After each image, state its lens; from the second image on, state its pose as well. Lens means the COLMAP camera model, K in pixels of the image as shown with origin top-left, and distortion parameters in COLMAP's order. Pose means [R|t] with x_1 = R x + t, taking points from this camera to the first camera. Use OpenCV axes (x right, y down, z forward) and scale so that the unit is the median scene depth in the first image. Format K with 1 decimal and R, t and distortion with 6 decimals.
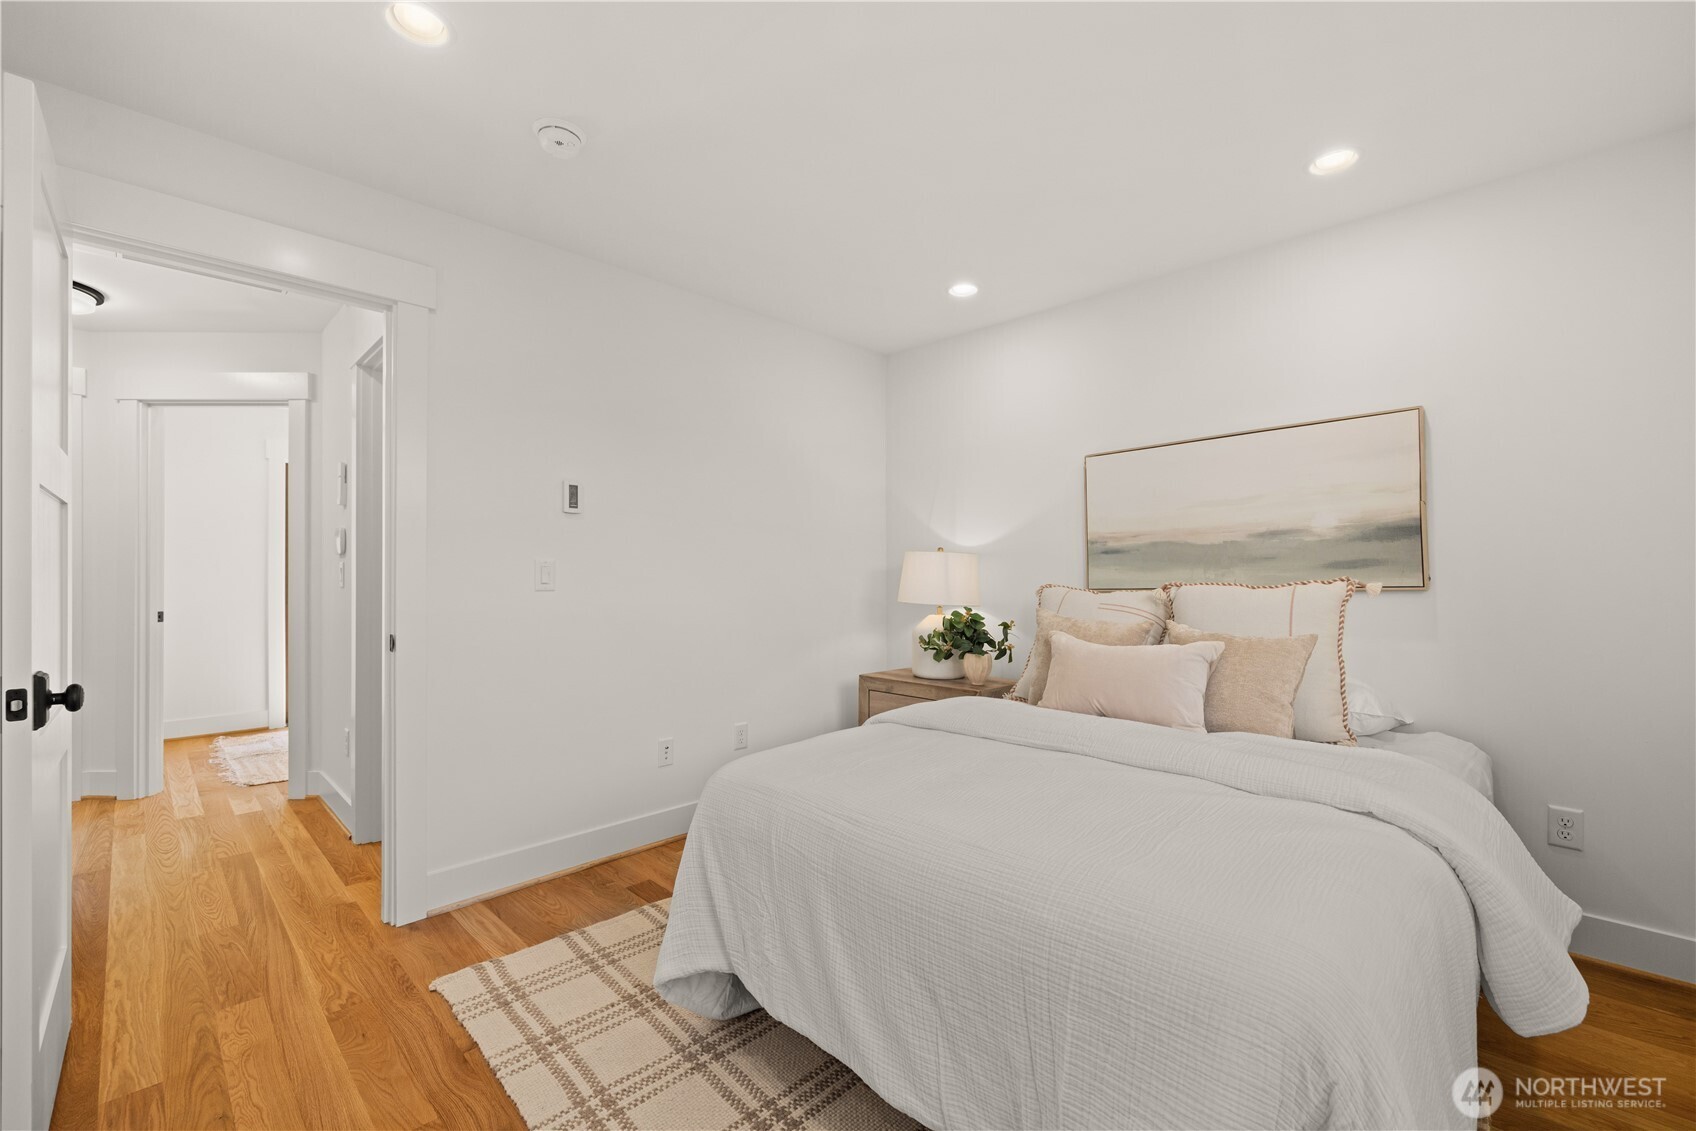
lens RADIAL K [[725.0, 0, 842.5], [0, 725.0, 572.9], [0, 0, 1]] dist [0.003215, 0.000186]
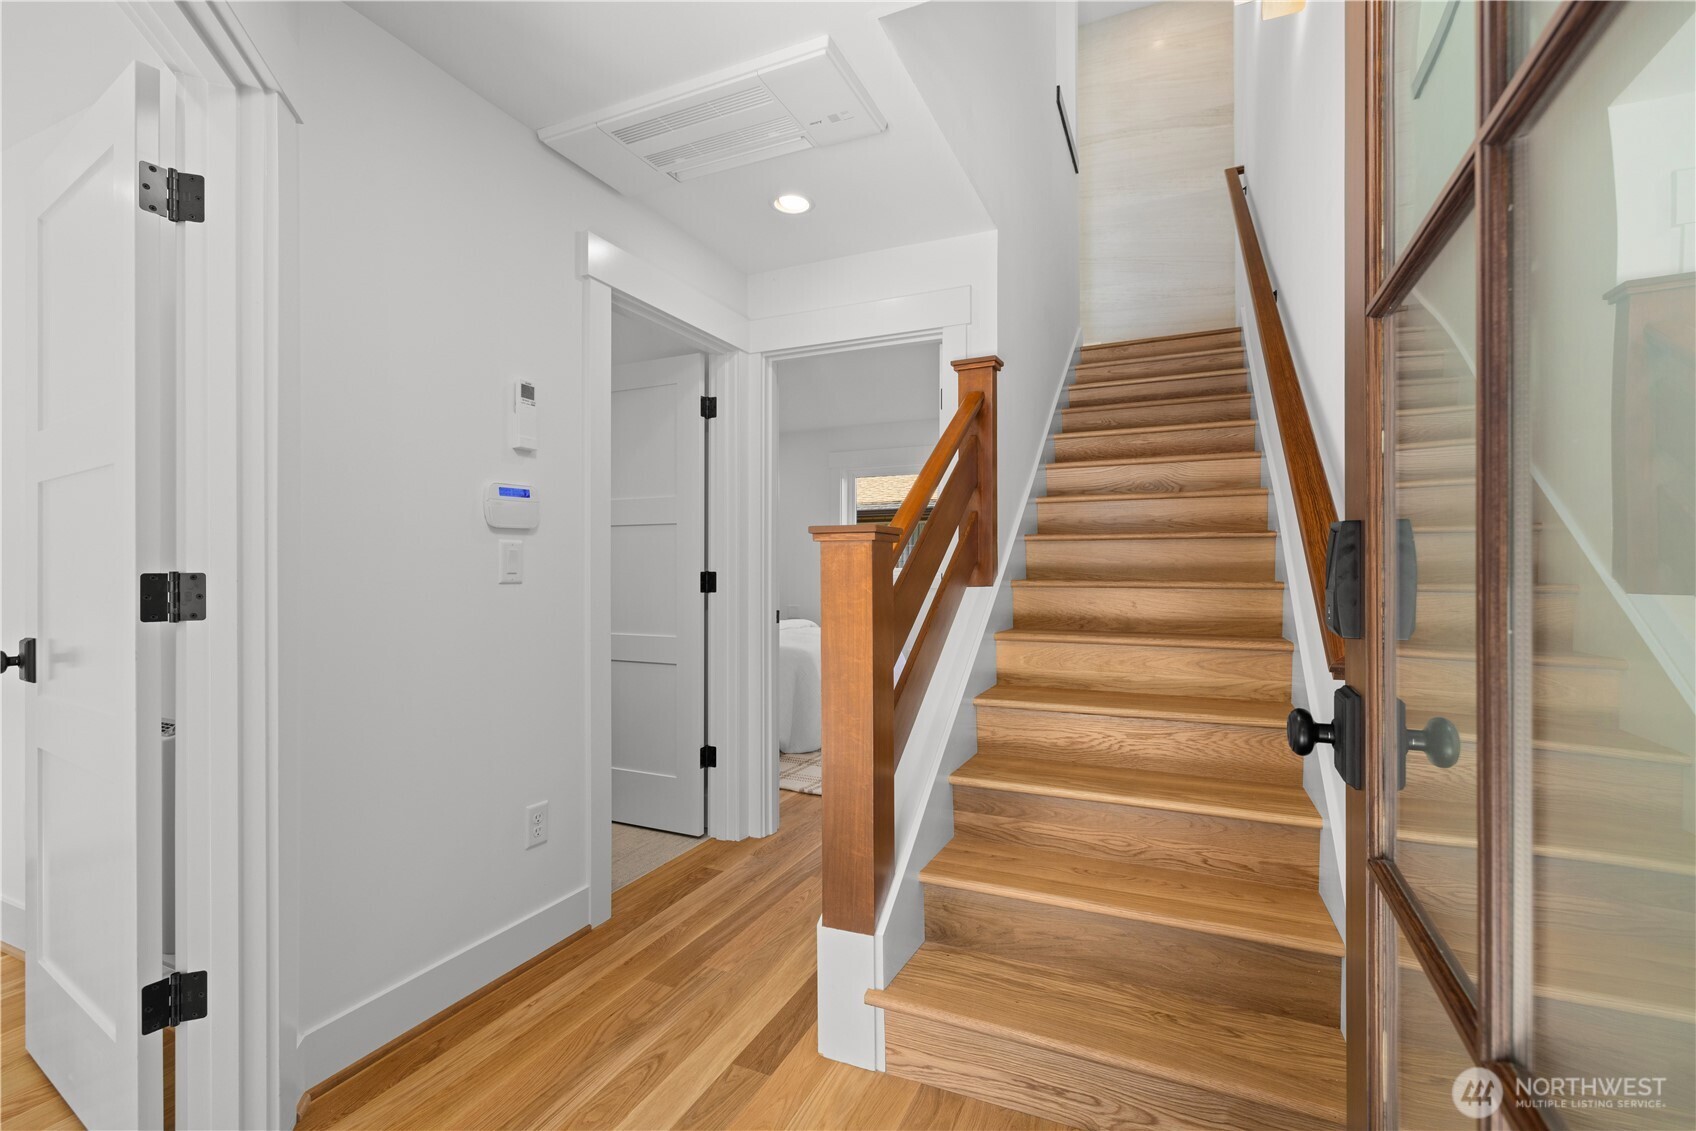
lens RADIAL K [[725.0, 0, 849.2], [0, 725.0, 559.0], [0, 0, 1]] dist [0.003215, 0.000186]
pose [[-0.343064, 0.002808, 0.939308, -1.550350], [-0.008910, 0.999941, -0.006243, -0.001772], [-0.939270, -0.010511, -0.343018, 1.083495]]
